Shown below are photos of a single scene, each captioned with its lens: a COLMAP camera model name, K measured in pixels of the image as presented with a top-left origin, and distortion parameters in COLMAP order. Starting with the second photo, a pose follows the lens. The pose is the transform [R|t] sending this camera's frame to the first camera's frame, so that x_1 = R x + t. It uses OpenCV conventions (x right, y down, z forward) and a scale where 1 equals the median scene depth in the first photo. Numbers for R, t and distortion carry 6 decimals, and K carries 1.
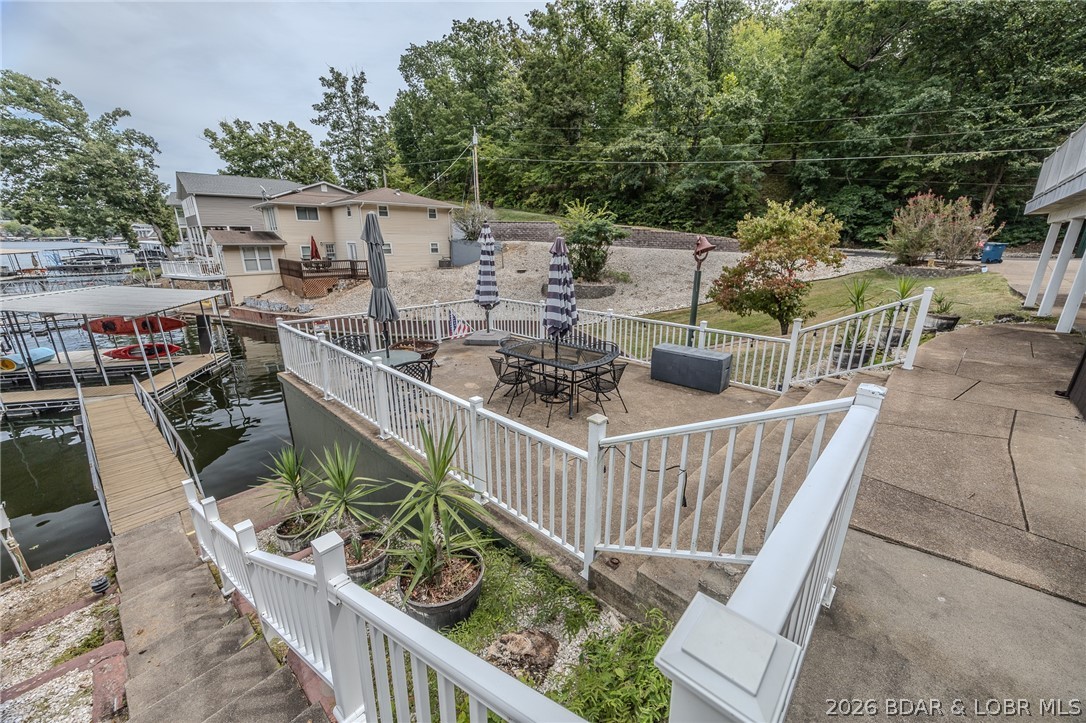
lens RADIAL K [[421.1, 0, 546.9], [0, 421.1, 365.0], [0, 0, 1]] dist [-0.000537, -0.000445]
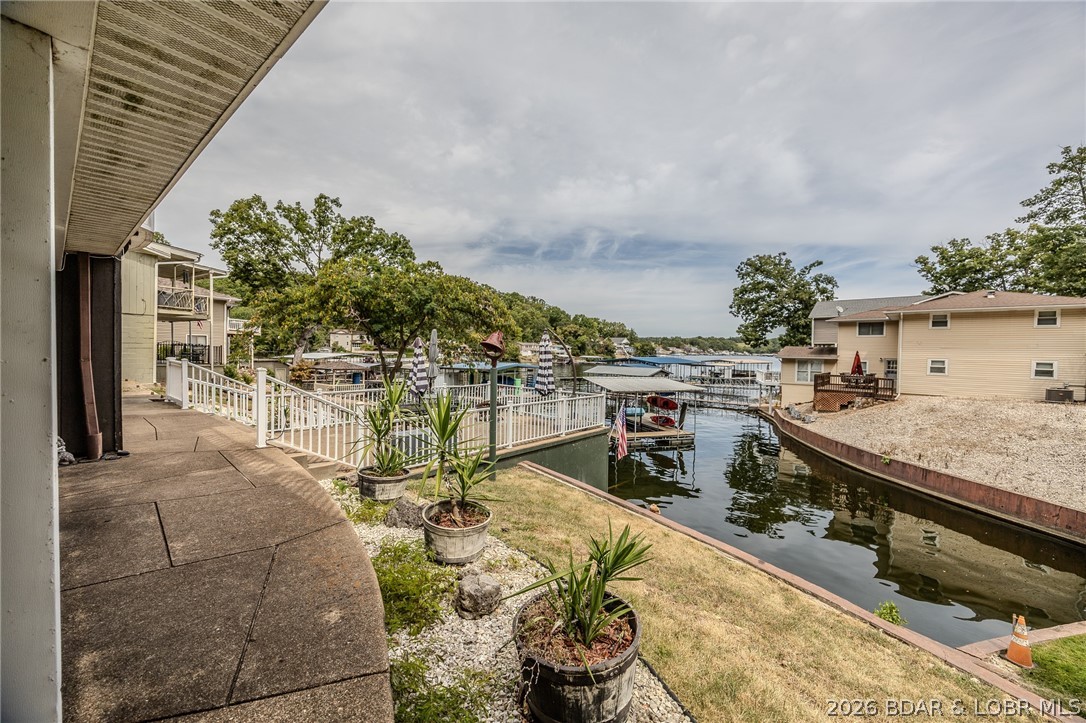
lens RADIAL K [[421.1, 0, 546.9], [0, 421.1, 365.0], [0, 0, 1]] dist [-0.000537, -0.000445]
pose [[0.063895, 0.032809, -0.997417, 0.312082], [-0.305600, 0.952087, 0.011741, -0.063684], [0.950014, 0.304061, 0.070860, 0.238859]]
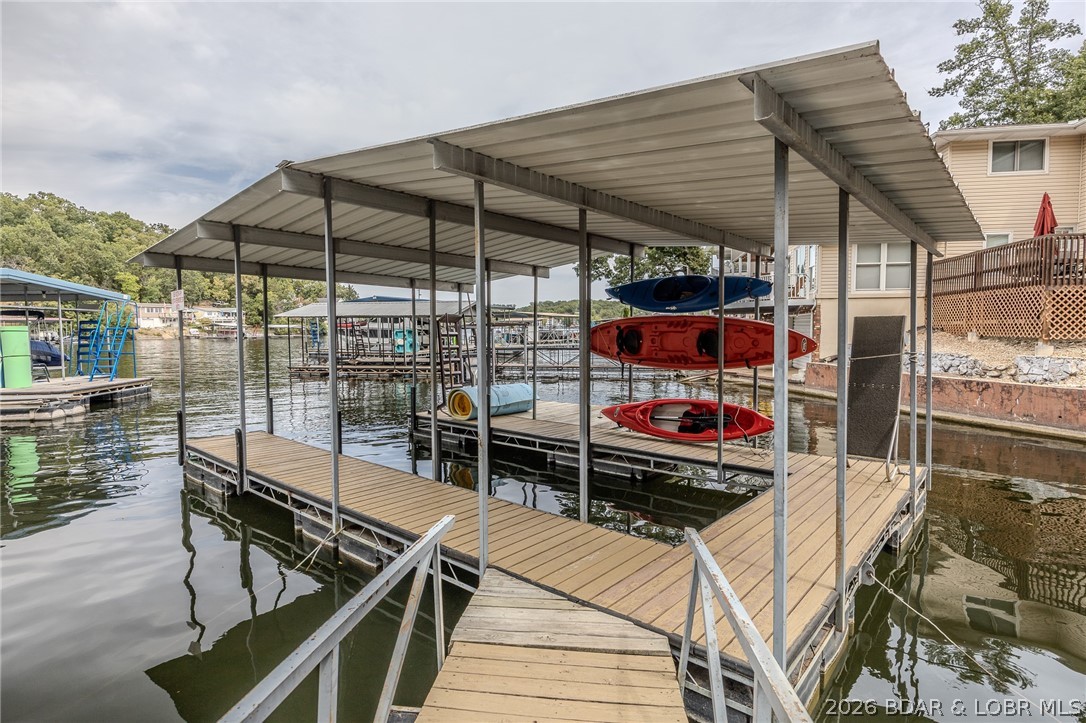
lens RADIAL K [[538.6, 0, 549.4], [0, 538.6, 357.2], [0, 0, 1]] dist [-0.000058, -0.000061]
pose [[0.589526, 0.033640, -0.807048, -0.375751], [-0.229241, 0.965019, -0.127230, 0.000183], [0.774537, 0.260014, 0.576616, 0.364102]]
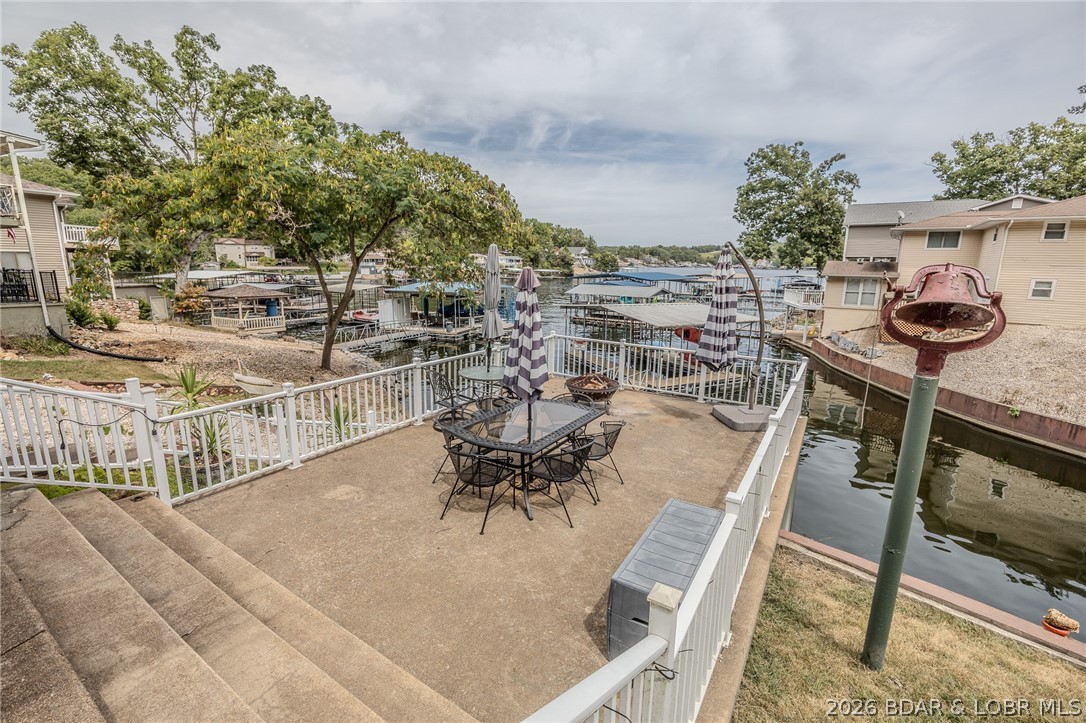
lens RADIAL K [[472.0, 0, 544.3], [0, 472.0, 361.5], [0, 0, 1]] dist [-0.016373, 0.000189]
pose [[0.188515, 0.200851, -0.961312, 0.149808], [-0.294870, 0.945274, 0.139675, -0.047132], [0.936757, 0.257131, 0.237423, 0.152139]]
